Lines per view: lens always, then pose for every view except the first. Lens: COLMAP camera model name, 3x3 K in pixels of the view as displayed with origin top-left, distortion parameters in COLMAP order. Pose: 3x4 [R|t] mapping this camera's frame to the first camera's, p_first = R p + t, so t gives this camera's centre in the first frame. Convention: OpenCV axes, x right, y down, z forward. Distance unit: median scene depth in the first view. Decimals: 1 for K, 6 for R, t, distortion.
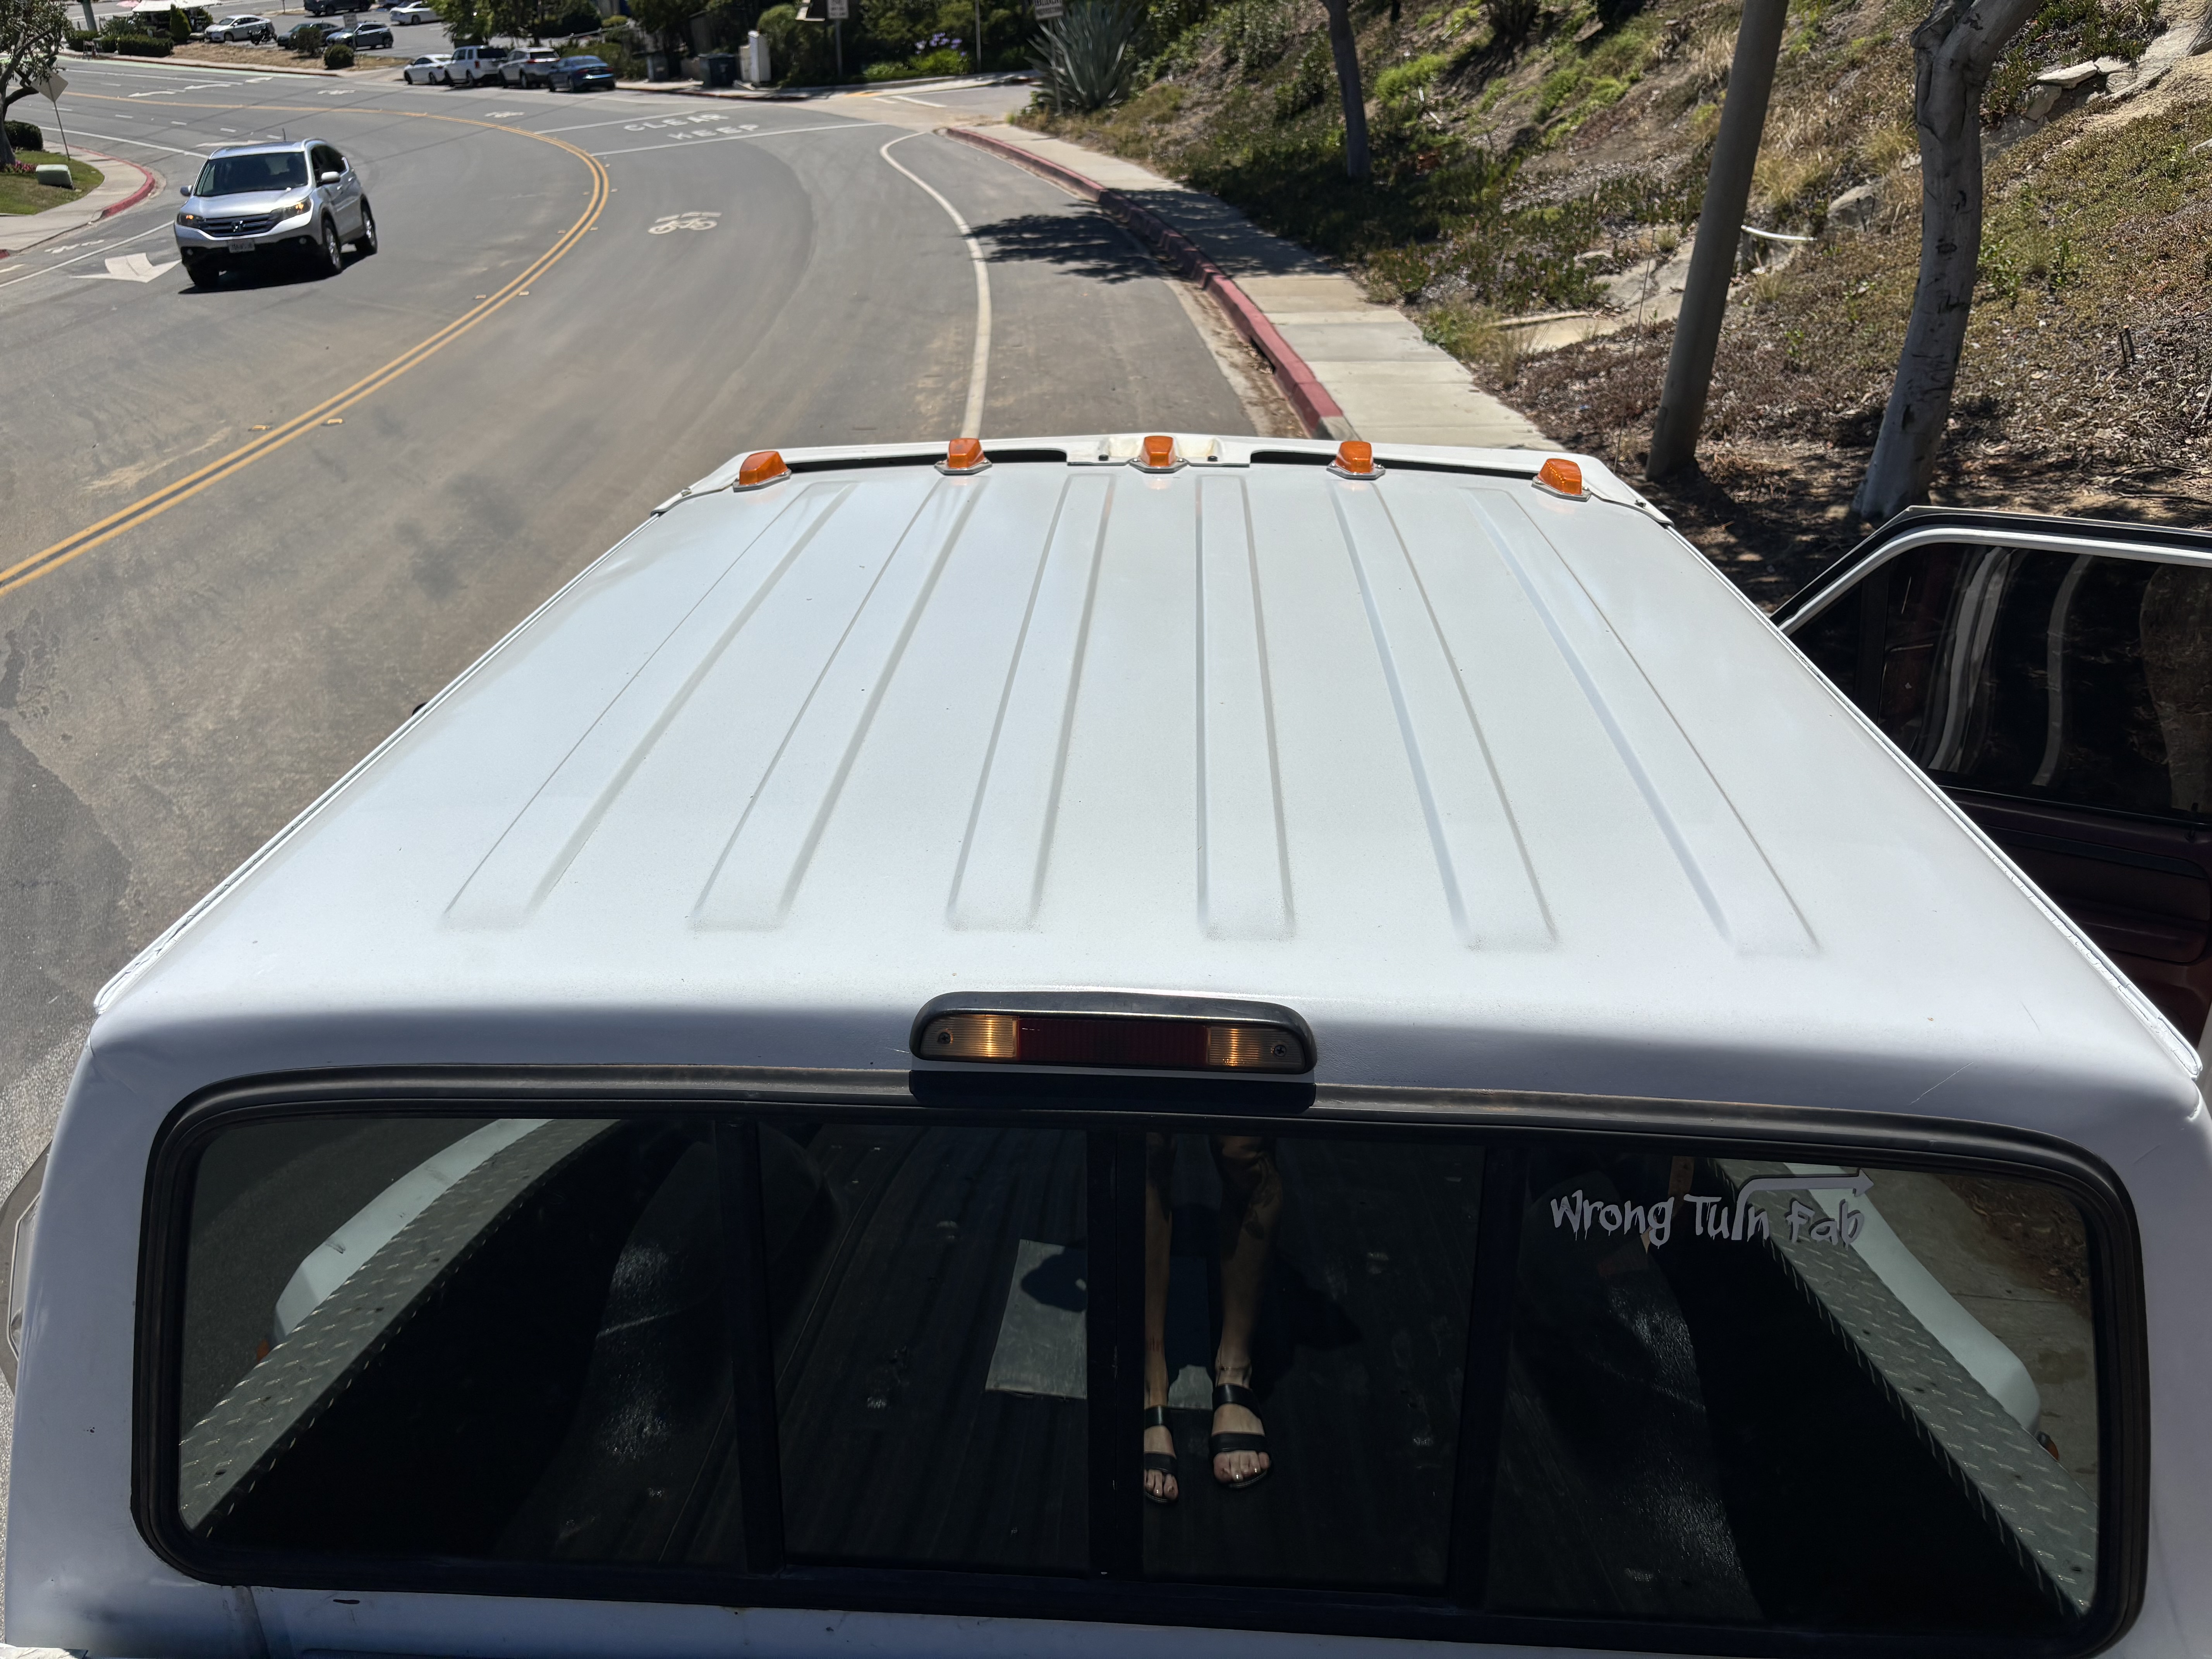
lens RADIAL K [[1716.1, 0, 1106.3], [0, 1716.1, 837.4], [0, 0, 1]] dist [0.032079, -0.037731]
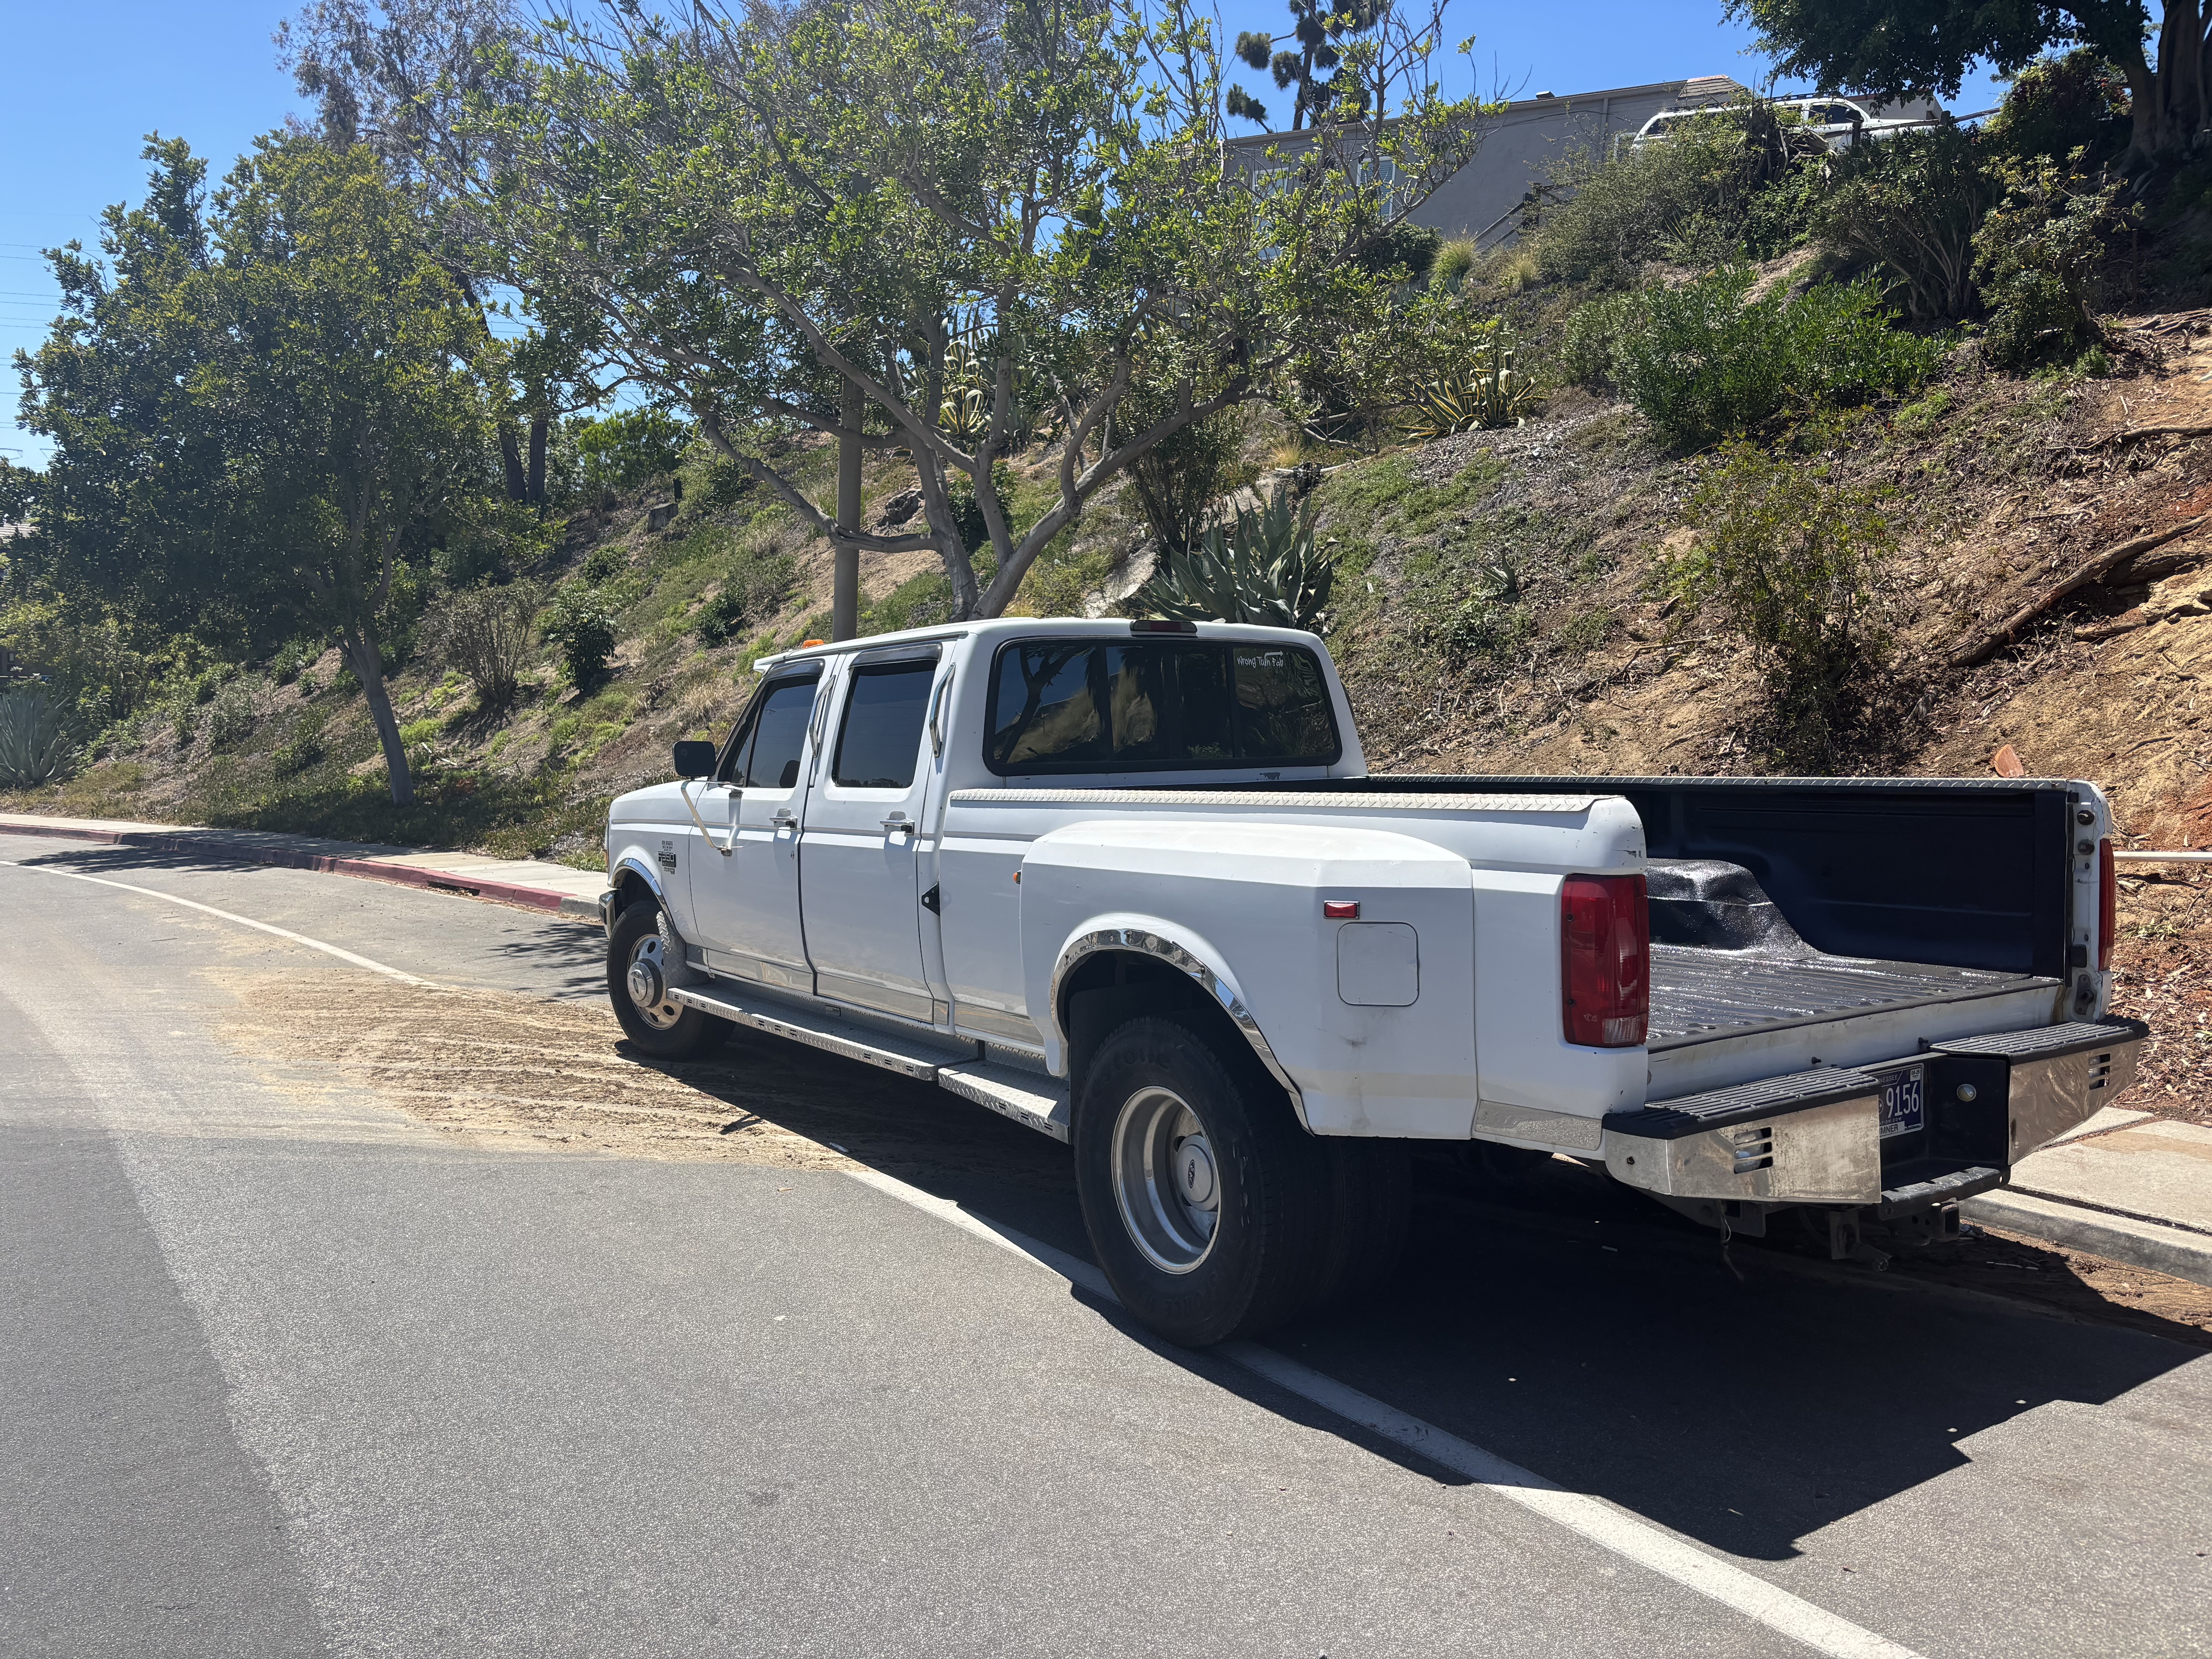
lens RADIAL K [[1716.1, 0, 1108.1], [0, 1716.1, 816.9], [0, 0, 1]] dist [0.032079, -0.037731]
pose [[0.803308, -0.039636, 0.594243, -0.163425], [0.269373, 0.914070, -0.303174, 0.110136], [-0.531163, 0.403615, 0.744957, -0.126607]]
